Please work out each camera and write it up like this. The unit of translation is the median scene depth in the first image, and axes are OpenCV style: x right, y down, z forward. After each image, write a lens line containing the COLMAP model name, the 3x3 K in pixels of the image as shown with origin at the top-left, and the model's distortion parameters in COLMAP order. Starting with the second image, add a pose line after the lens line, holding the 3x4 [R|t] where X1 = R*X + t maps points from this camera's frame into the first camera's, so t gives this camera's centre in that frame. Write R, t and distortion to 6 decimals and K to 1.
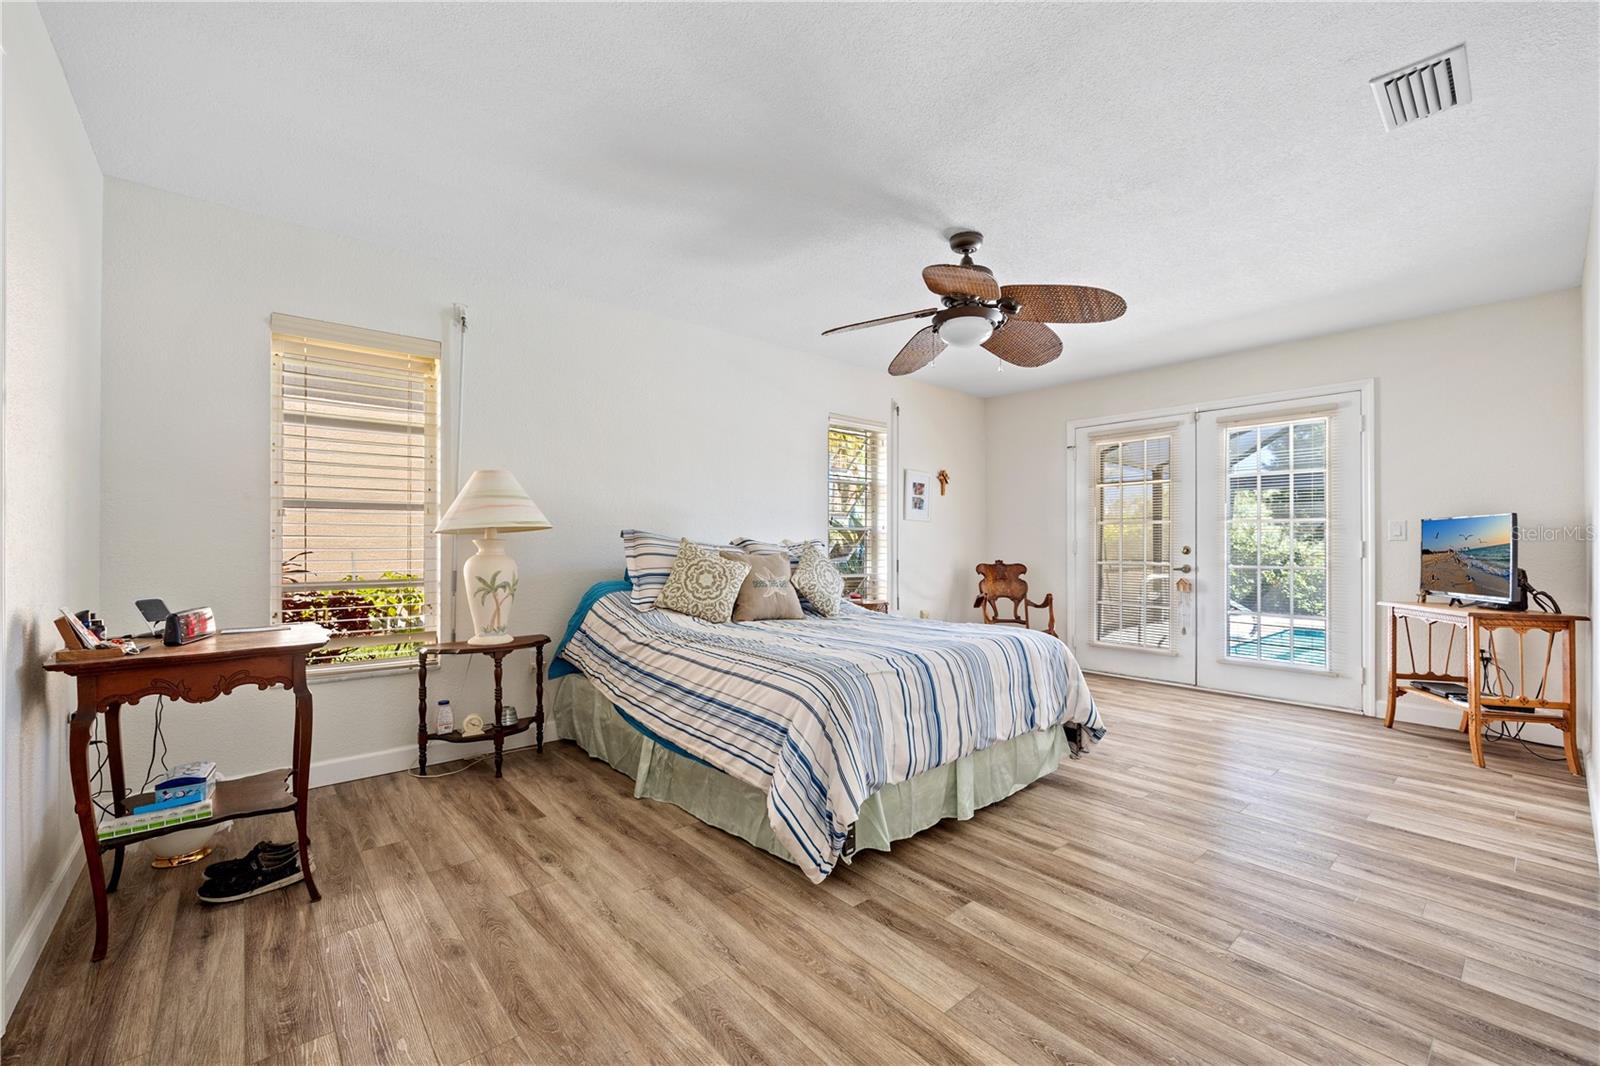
lens RADIAL K [[646.3, 0, 800.0], [0, 646.3, 533.0], [0, 0, 1]] dist [-0.001847, -0.000126]
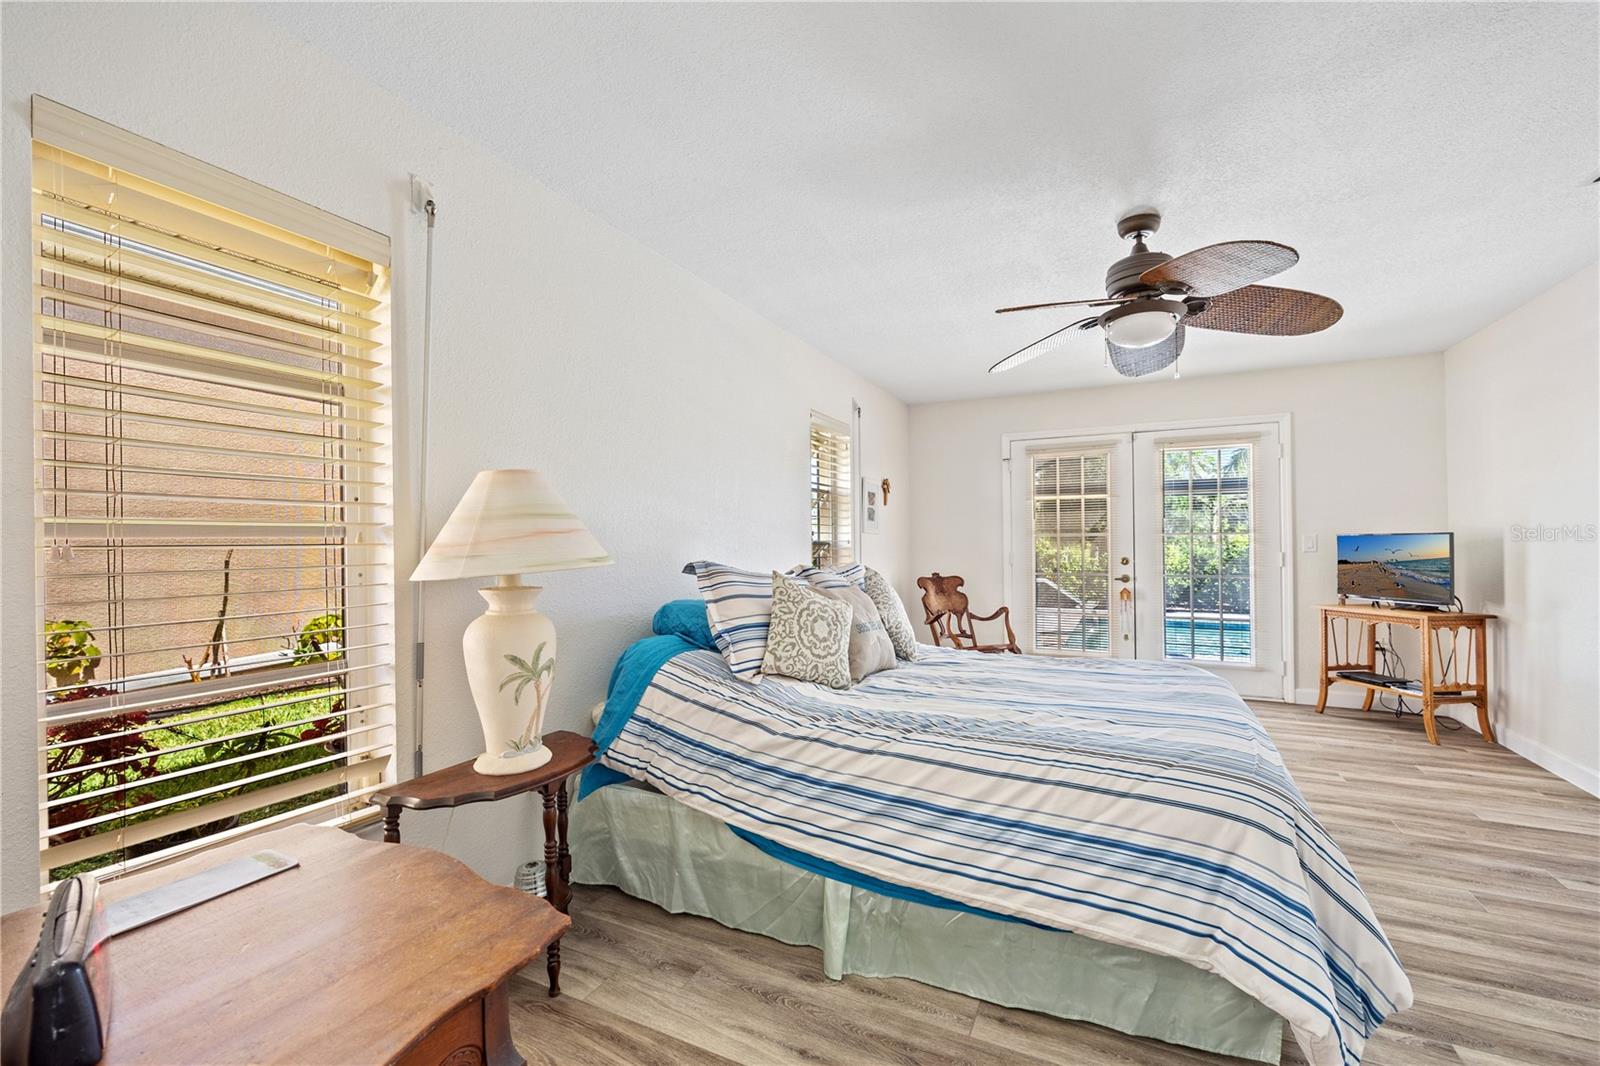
lens RADIAL K [[636.6, 0, 800.0], [0, 636.6, 533.0], [0, 0, 1]] dist [-0.001105, 0.000182]
pose [[0.918045, -0.007547, 0.396404, -0.458853], [0.007218, 0.999971, 0.002322, -0.038302], [-0.396410, 0.000729, 0.918073, 0.358868]]
